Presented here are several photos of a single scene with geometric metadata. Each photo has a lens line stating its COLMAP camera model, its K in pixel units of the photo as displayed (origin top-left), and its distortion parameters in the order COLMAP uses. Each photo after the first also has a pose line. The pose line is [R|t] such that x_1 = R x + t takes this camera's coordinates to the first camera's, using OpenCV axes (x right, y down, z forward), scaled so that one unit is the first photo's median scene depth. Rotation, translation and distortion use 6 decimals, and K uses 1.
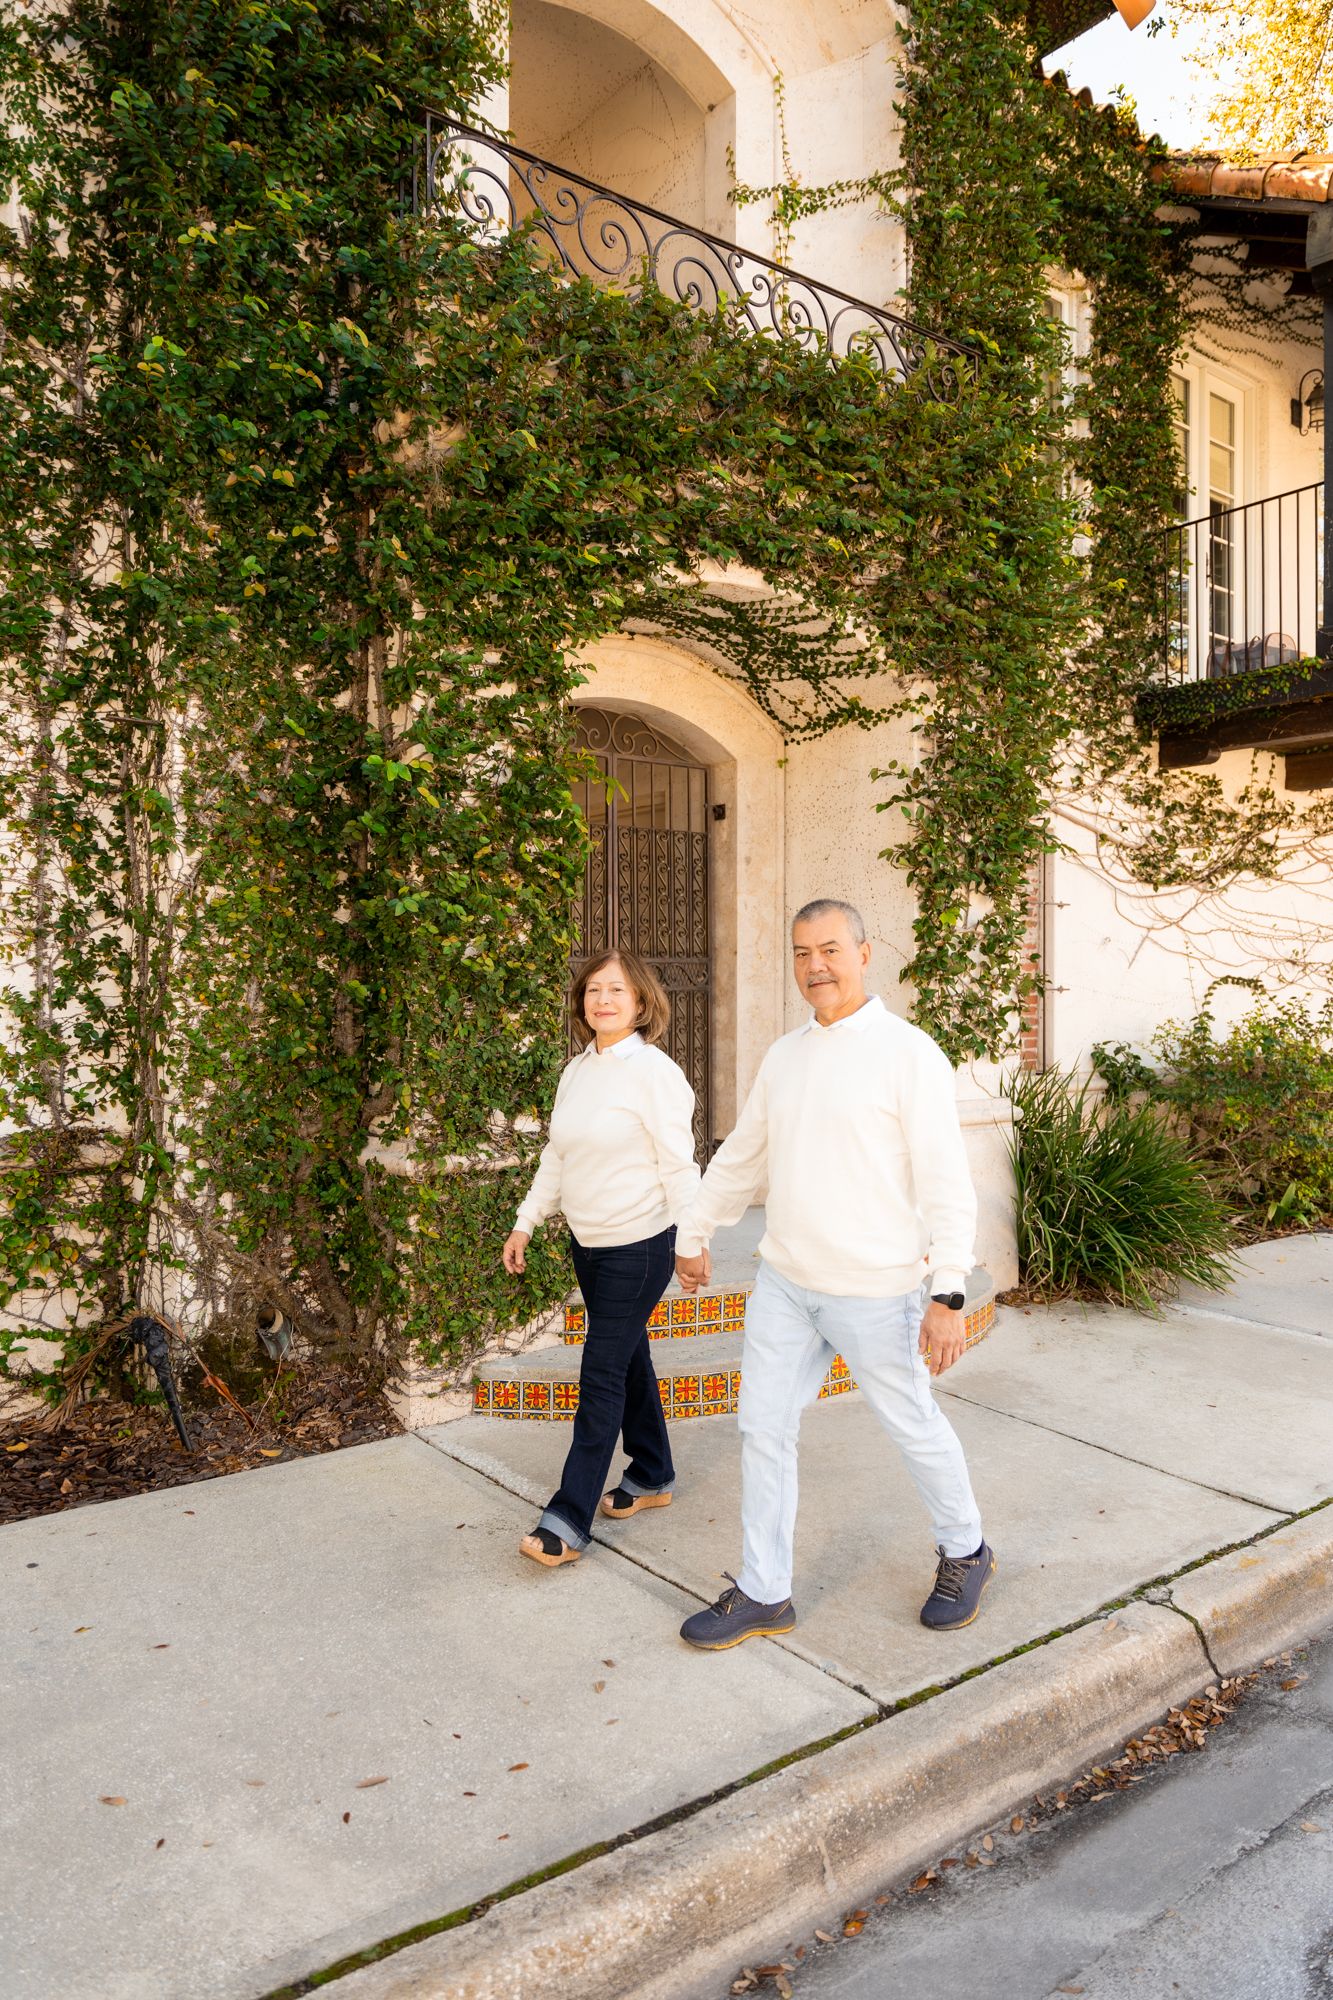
lens RADIAL K [[1352.7, 0, 665.8], [0, 1352.7, 999.7], [0, 0, 1]] dist [0.001135, 0.001134]
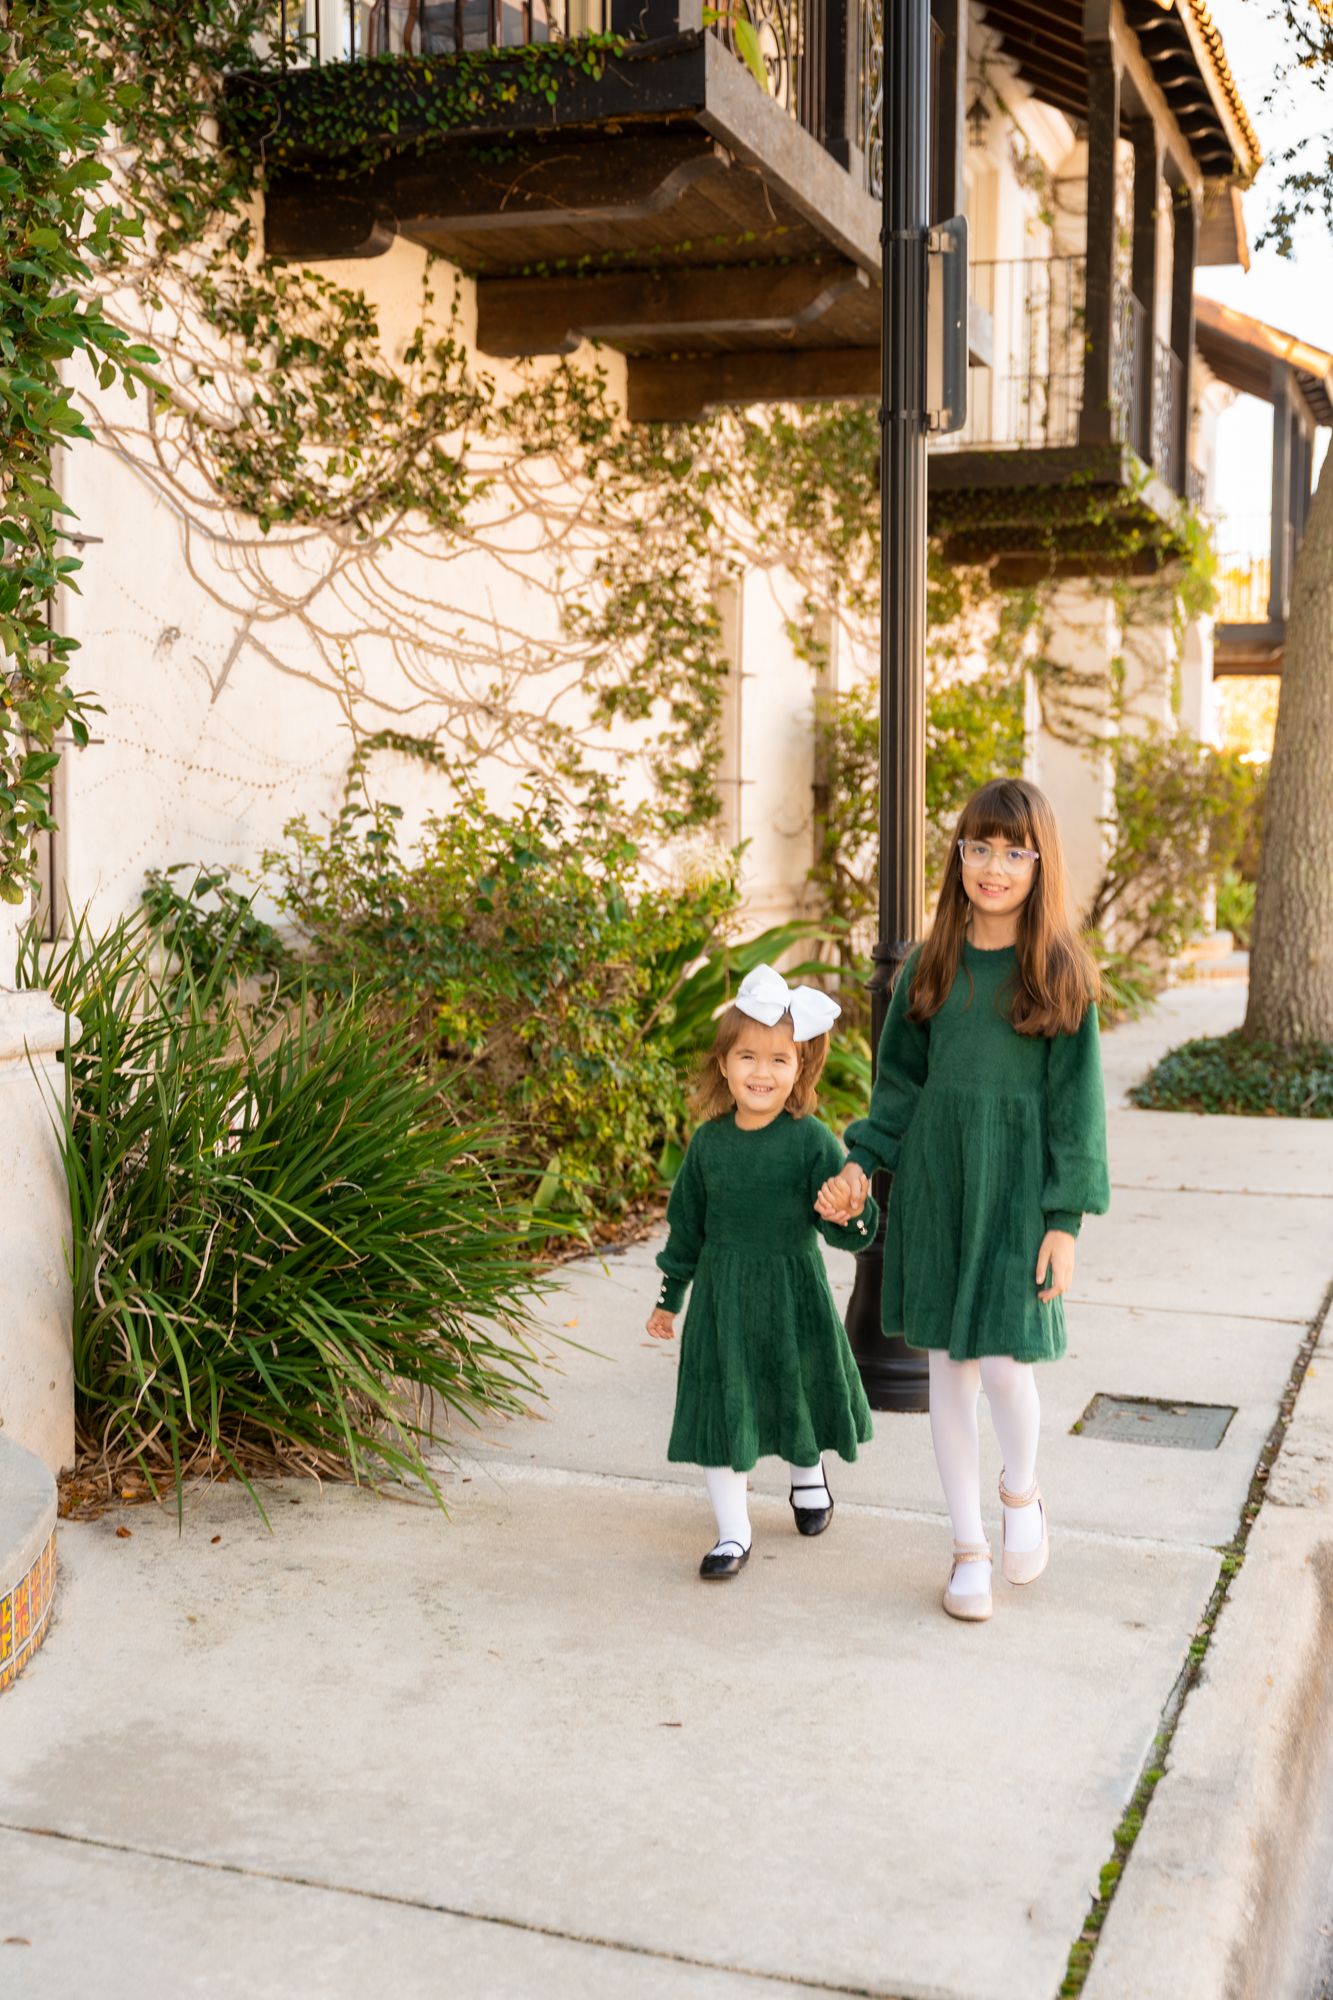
lens RADIAL K [[2597.4, 0, 672.5], [0, 2597.4, 1001.3], [0, 0, 1]] dist [0.021125, 0.000000]
pose [[0.829687, -0.033033, 0.557251, -0.011364], [-0.003104, 0.997959, 0.063779, 0.020129], [-0.558220, -0.054646, 0.827891, 0.206414]]
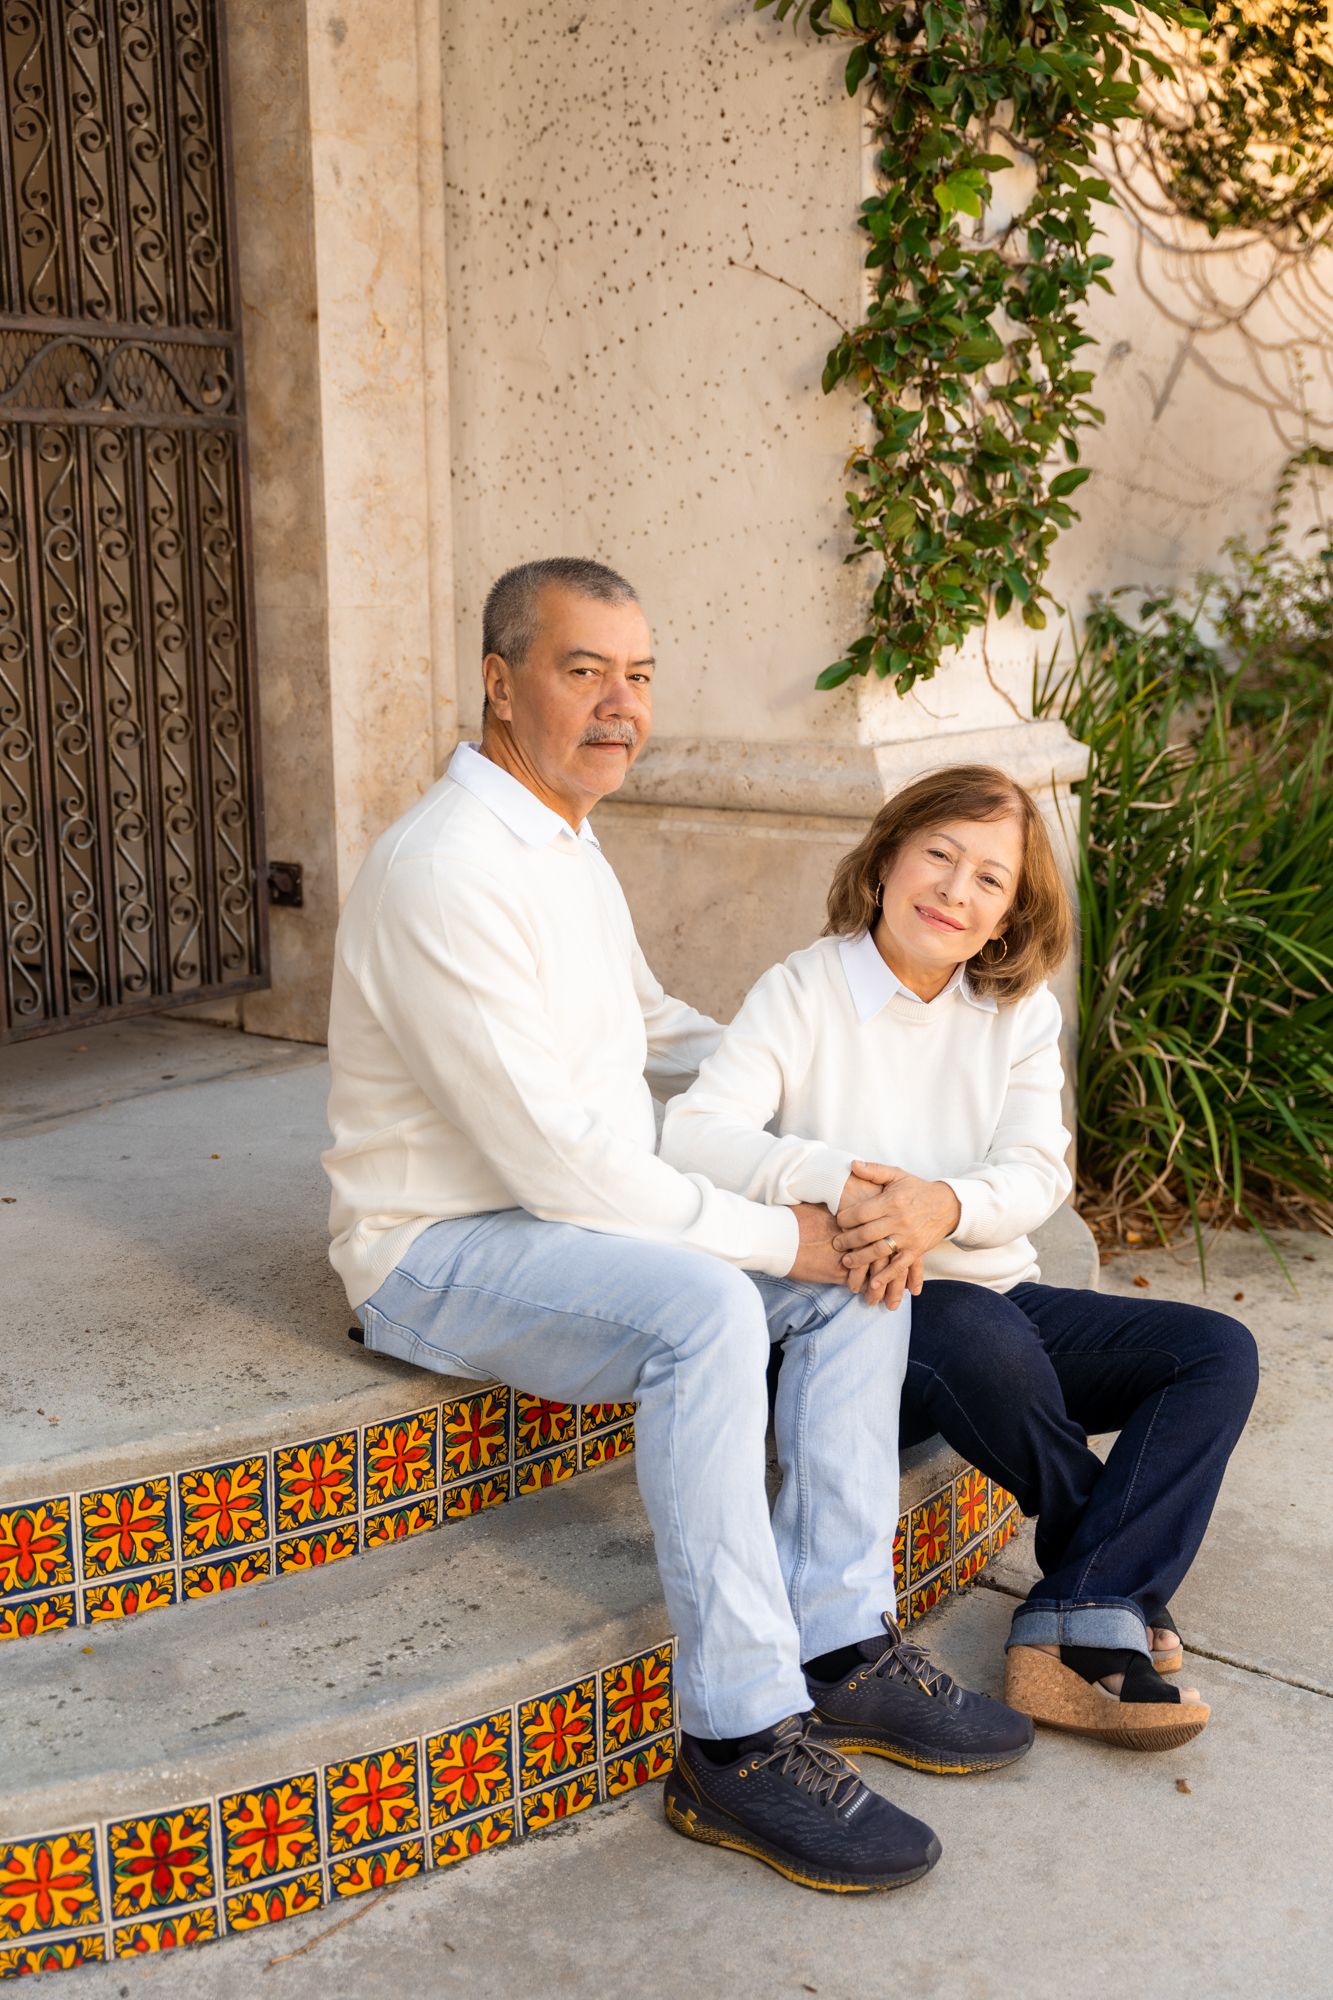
lens RADIAL K [[2355.2, 0, 664.0], [0, 2355.2, 990.6], [0, 0, 1]] dist [0.029378, 0.000000]
pose [[0.961807, -0.059208, 0.267250, -0.024906], [0.011401, 0.984145, 0.177000, 0.021657], [-0.273492, -0.167192, 0.947232, 0.294519]]
